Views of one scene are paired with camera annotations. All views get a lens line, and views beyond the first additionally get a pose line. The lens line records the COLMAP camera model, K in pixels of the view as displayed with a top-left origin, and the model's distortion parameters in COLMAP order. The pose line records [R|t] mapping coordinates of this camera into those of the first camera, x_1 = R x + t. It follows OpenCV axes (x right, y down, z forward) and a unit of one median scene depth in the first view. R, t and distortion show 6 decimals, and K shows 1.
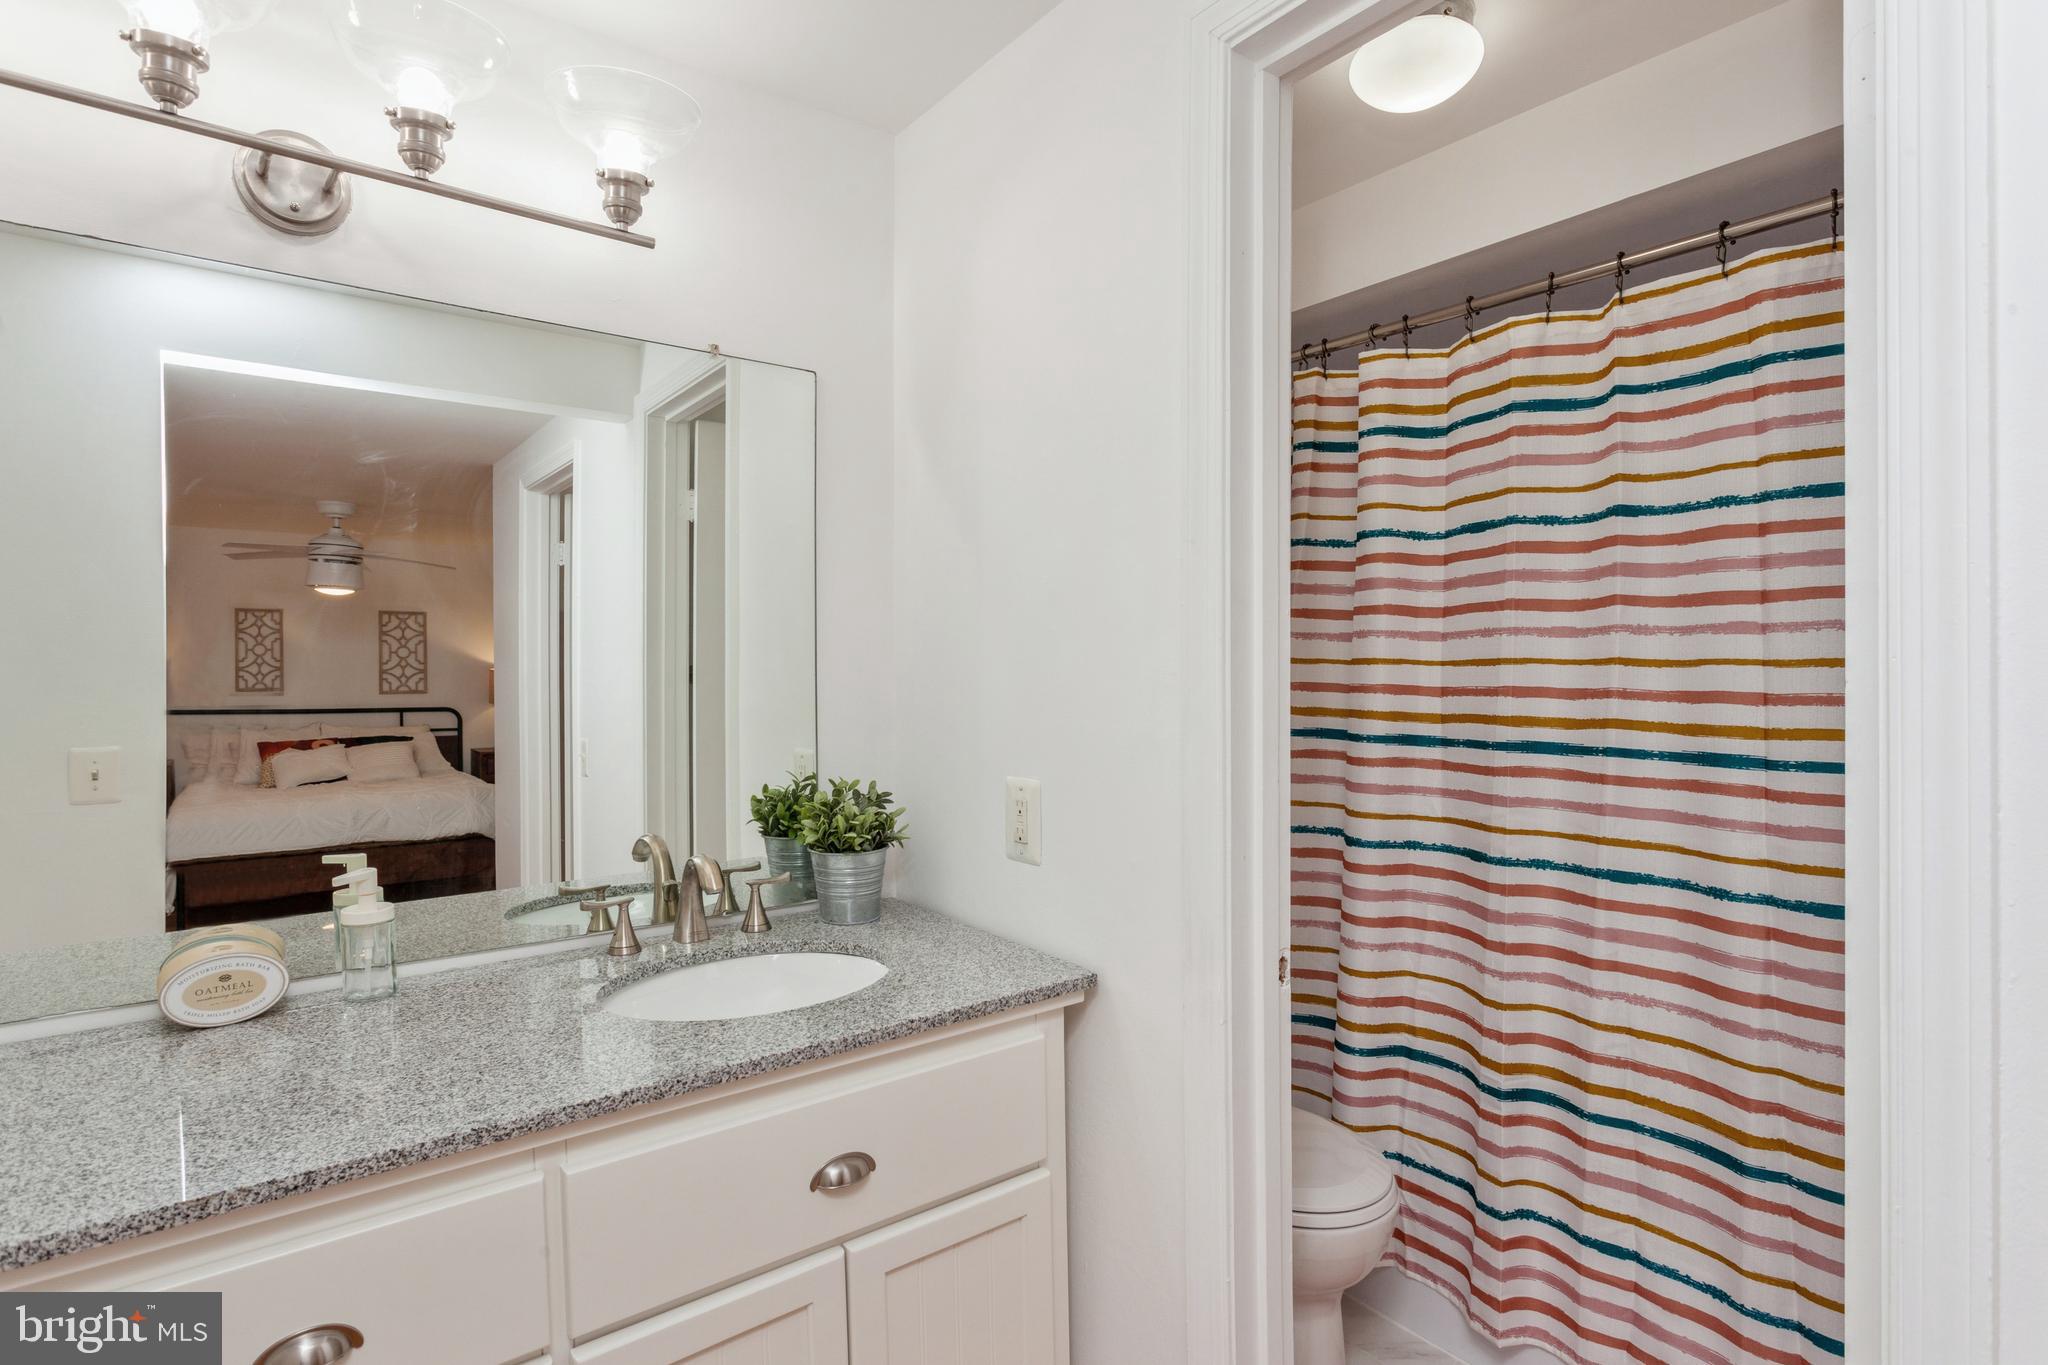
lens RADIAL K [[1003.5, 0, 1012.7], [0, 1003.5, 677.0], [0, 0, 1]] dist [-0.025454, 0.007145]
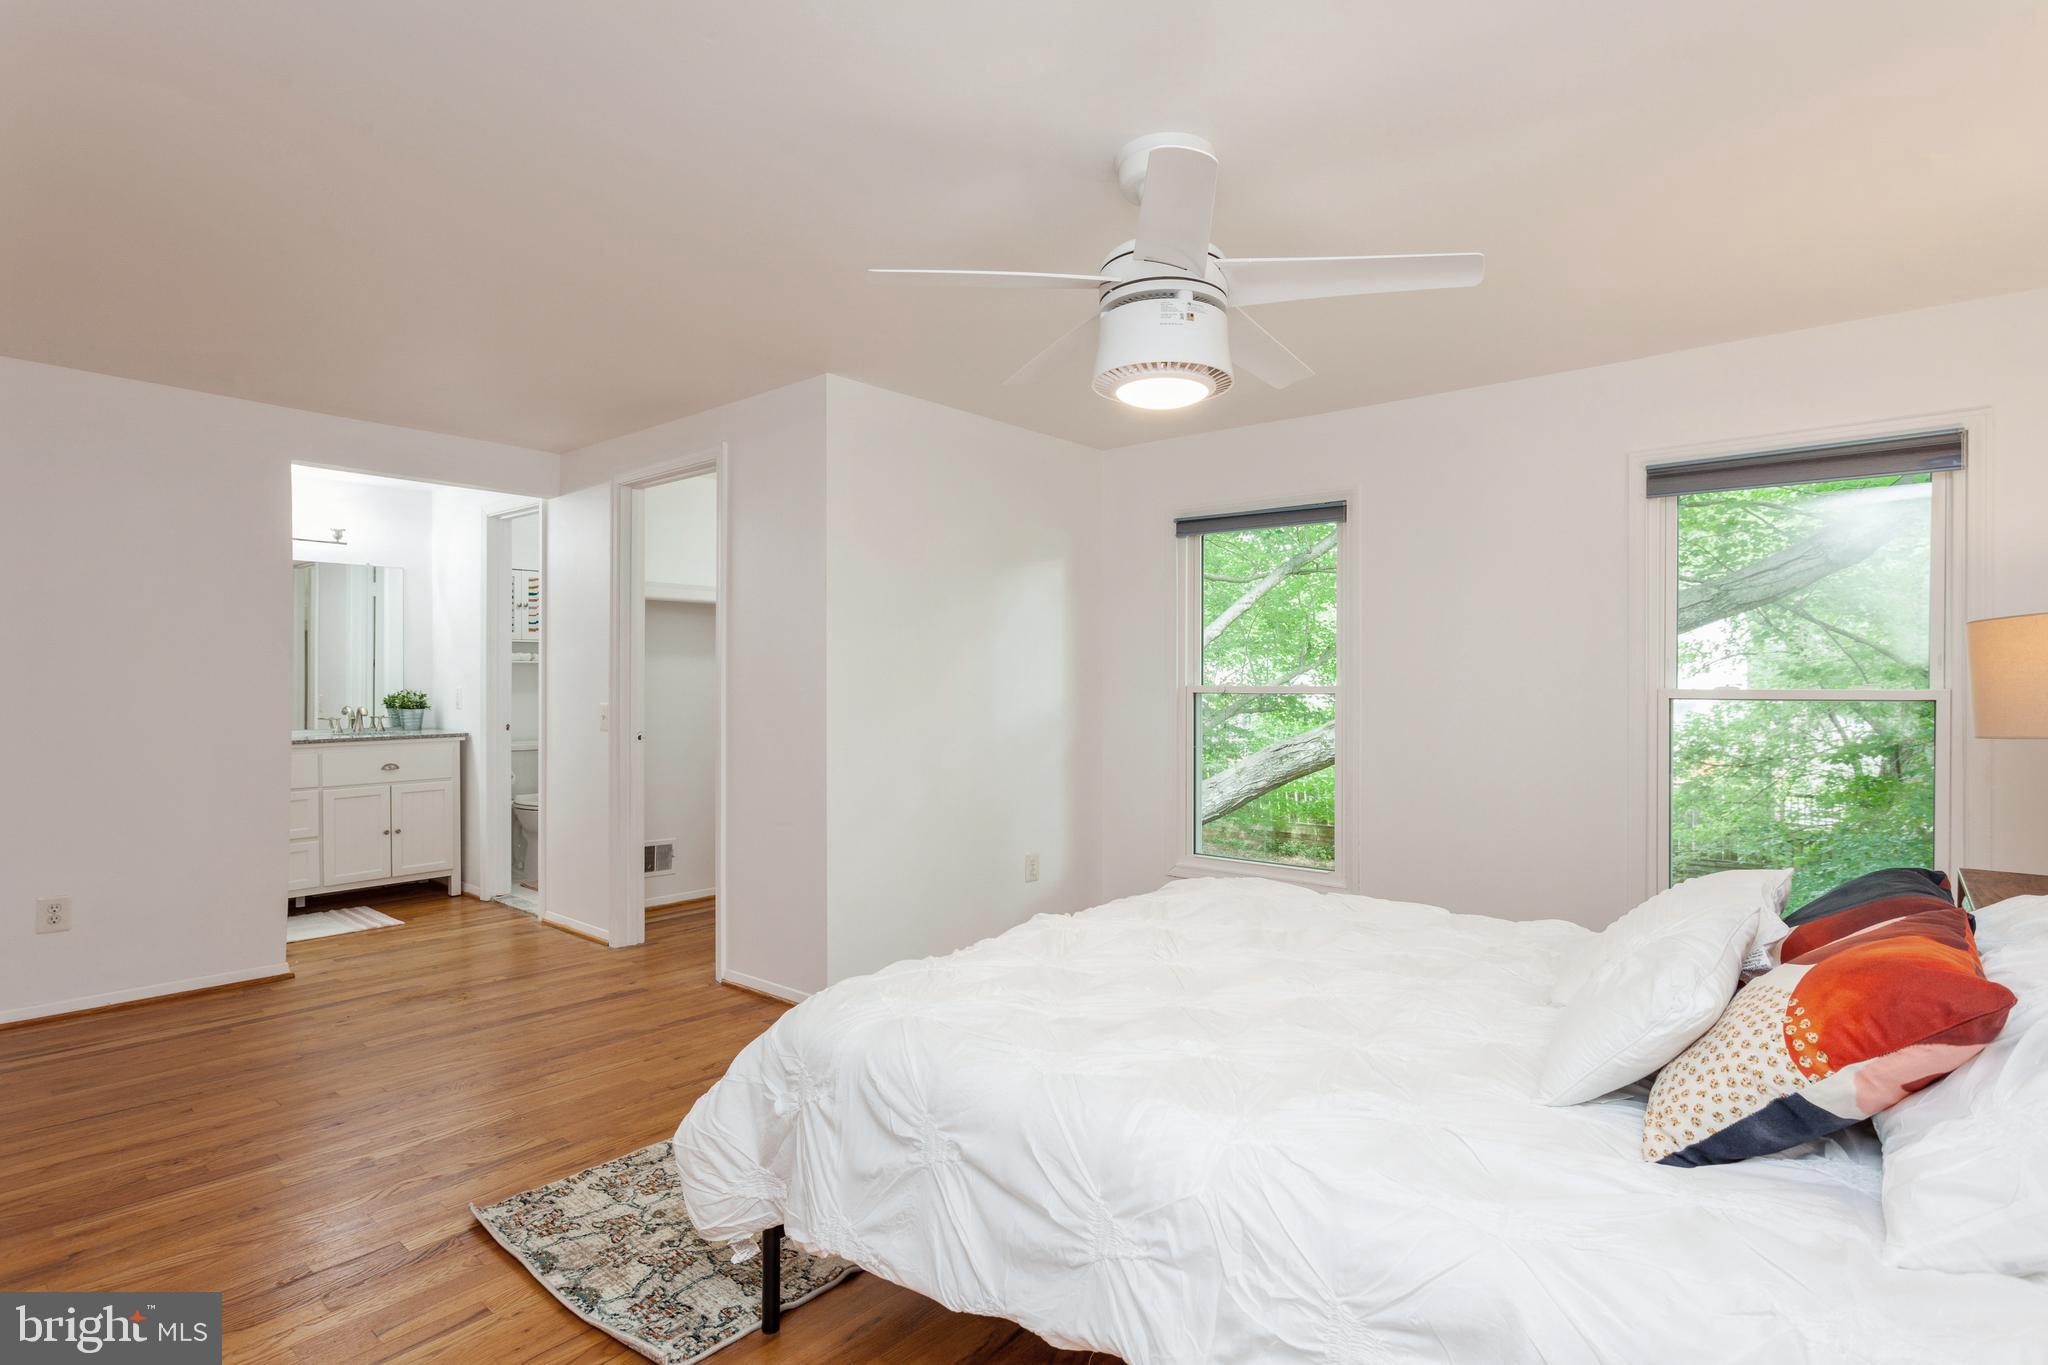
lens RADIAL K [[1013.5, 0, 1029.3], [0, 1013.5, 676.3], [0, 0, 1]] dist [-0.025559, 0.007022]
pose [[0.976725, 0.001659, 0.214491, 1.352397], [-0.000627, 0.999988, -0.004879, 0.085279], [-0.214497, 0.004631, 0.976714, -3.267048]]
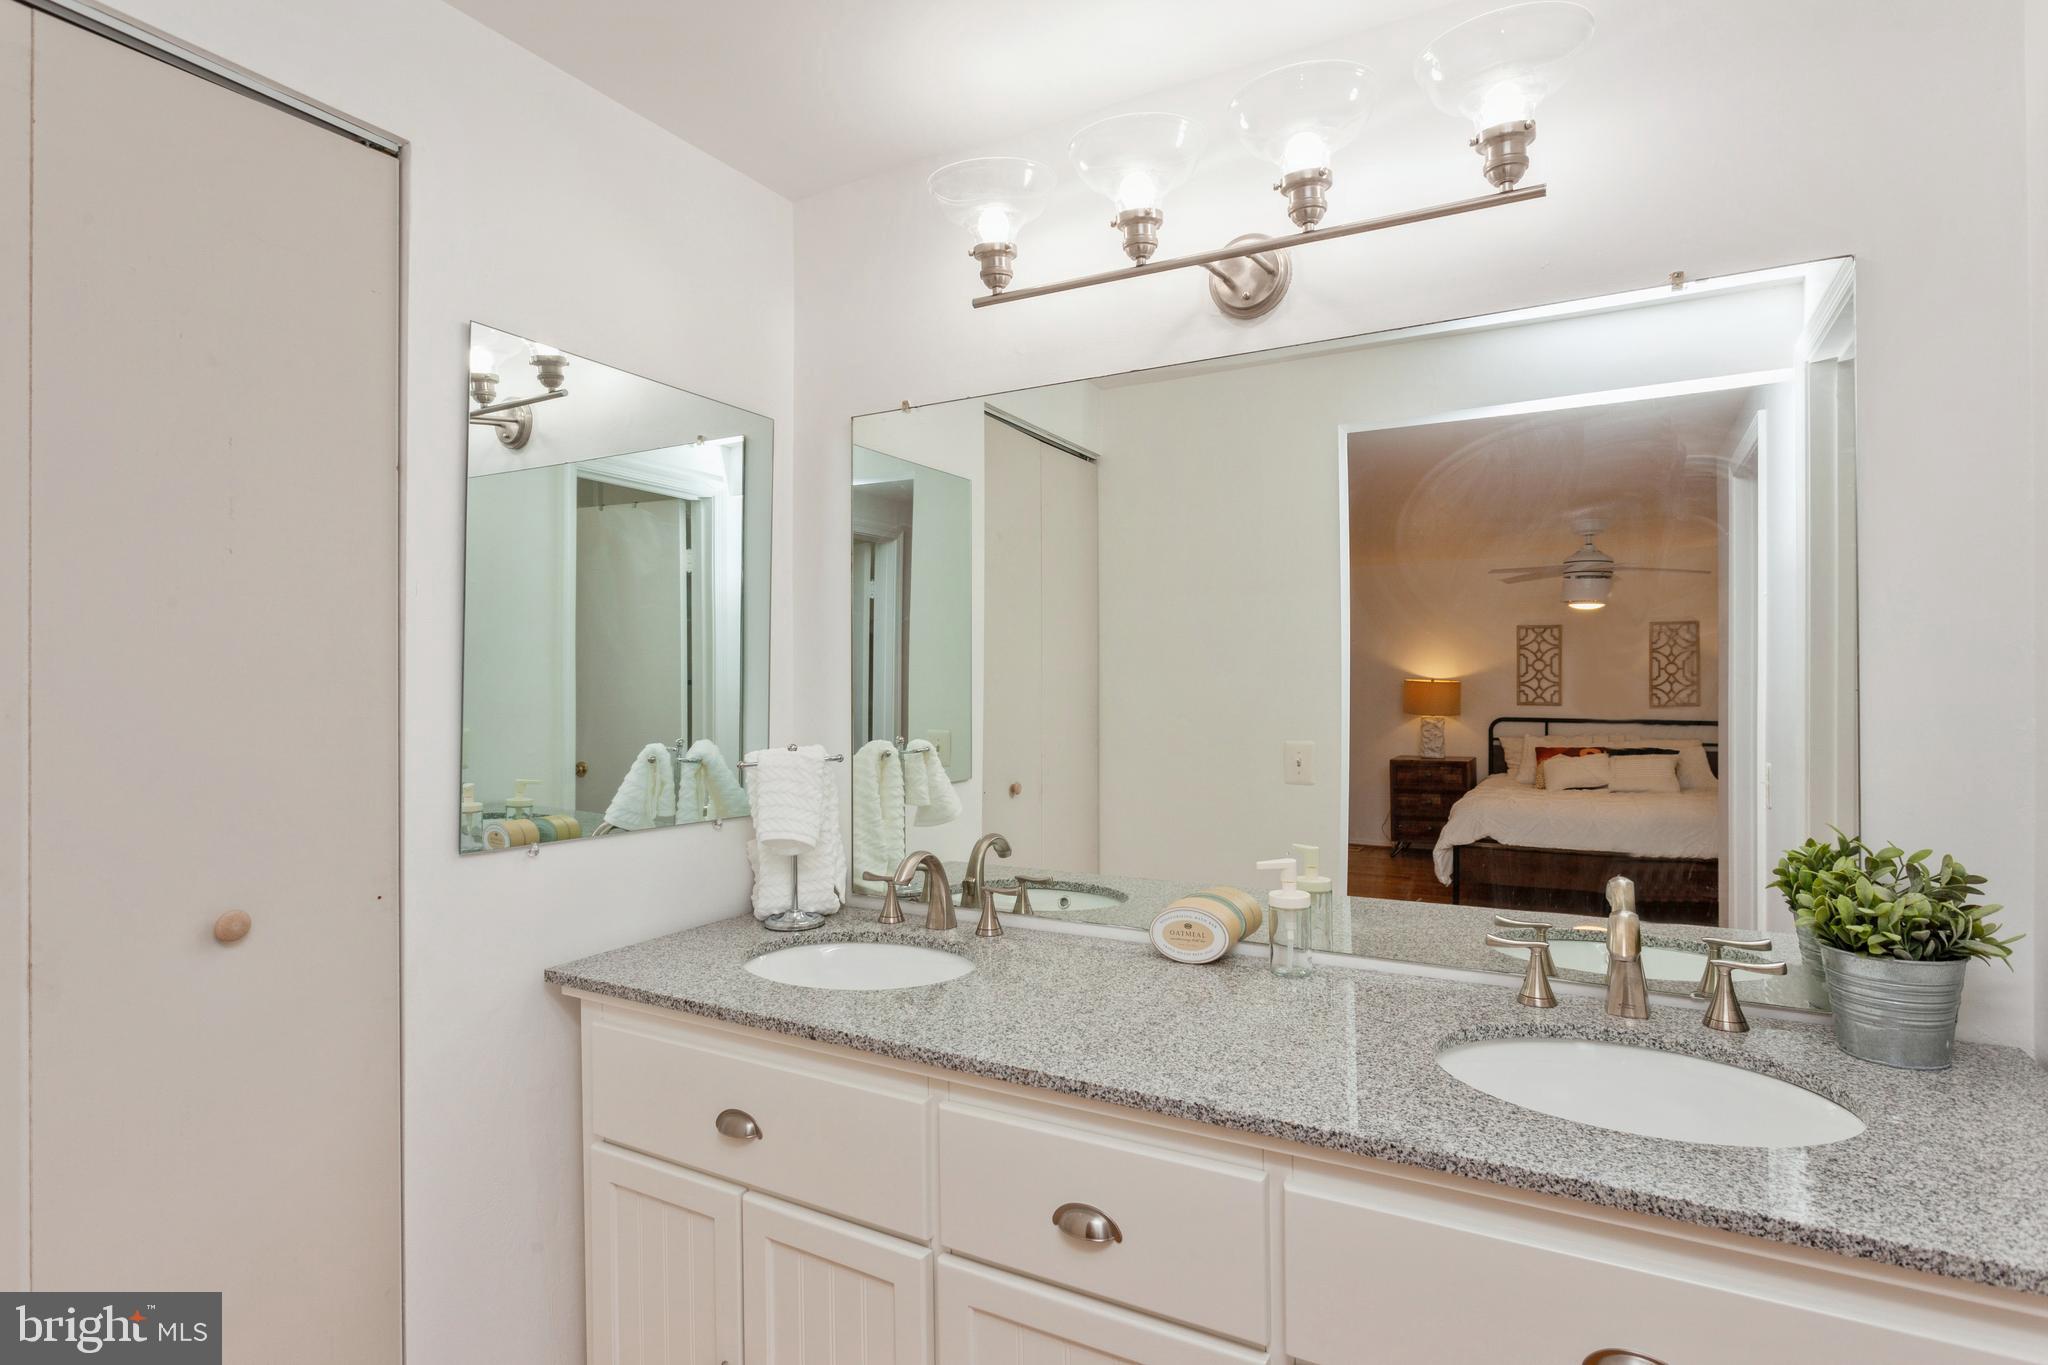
lens RADIAL K [[1006.2, 0, 1024.0], [0, 1006.2, 682.5], [0, 0, 1]] dist [-0.027564, 0.006429]
pose [[0.395317, -0.000502, -0.918545, 0.248307], [-0.004762, 0.999985, -0.002596, -0.002917], [0.918533, 0.005401, 0.395308, 0.243084]]
